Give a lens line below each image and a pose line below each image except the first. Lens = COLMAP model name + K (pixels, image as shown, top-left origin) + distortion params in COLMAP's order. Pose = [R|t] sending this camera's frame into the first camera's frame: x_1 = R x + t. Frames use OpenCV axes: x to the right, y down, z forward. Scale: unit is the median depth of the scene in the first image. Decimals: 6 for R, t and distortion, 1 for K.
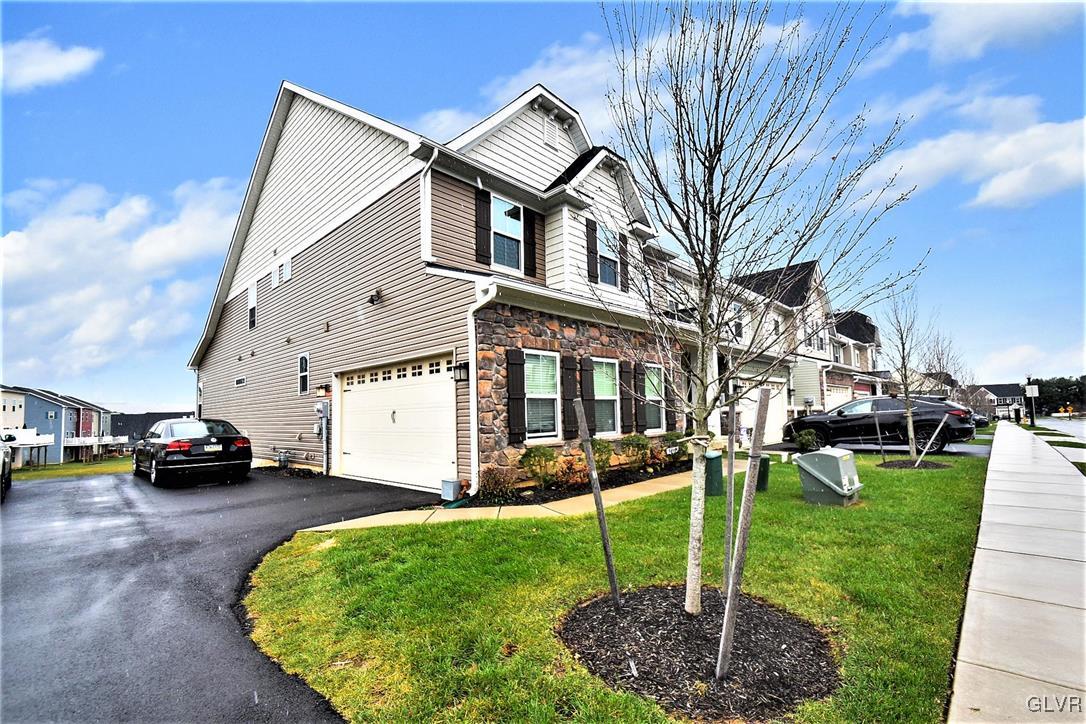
lens RADIAL K [[471.0, 0, 540.8], [0, 471.0, 368.1], [0, 0, 1]] dist [0.015316, -0.000263]
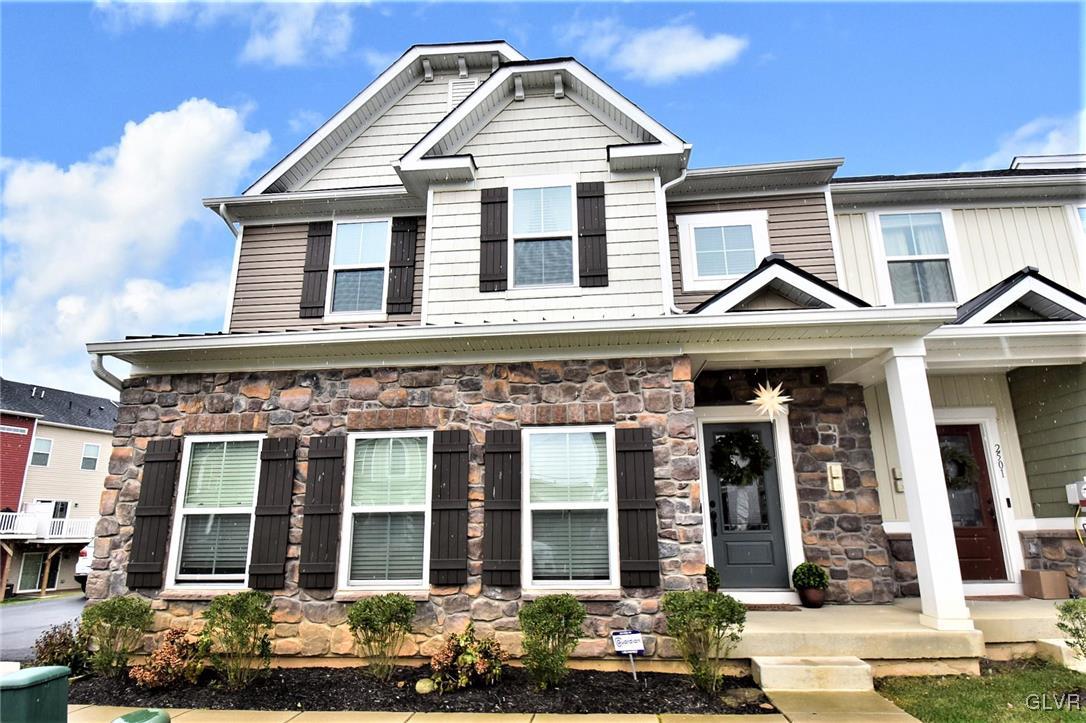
lens RADIAL K [[589.5, 0, 541.6], [0, 589.5, 360.9], [0, 0, 1]] dist [-0.011513, 0.000167]
pose [[0.629724, -0.211288, -0.747532, 1.153202], [0.072824, 0.974119, -0.213985, 0.085627], [0.773398, 0.080314, 0.628813, 1.113442]]
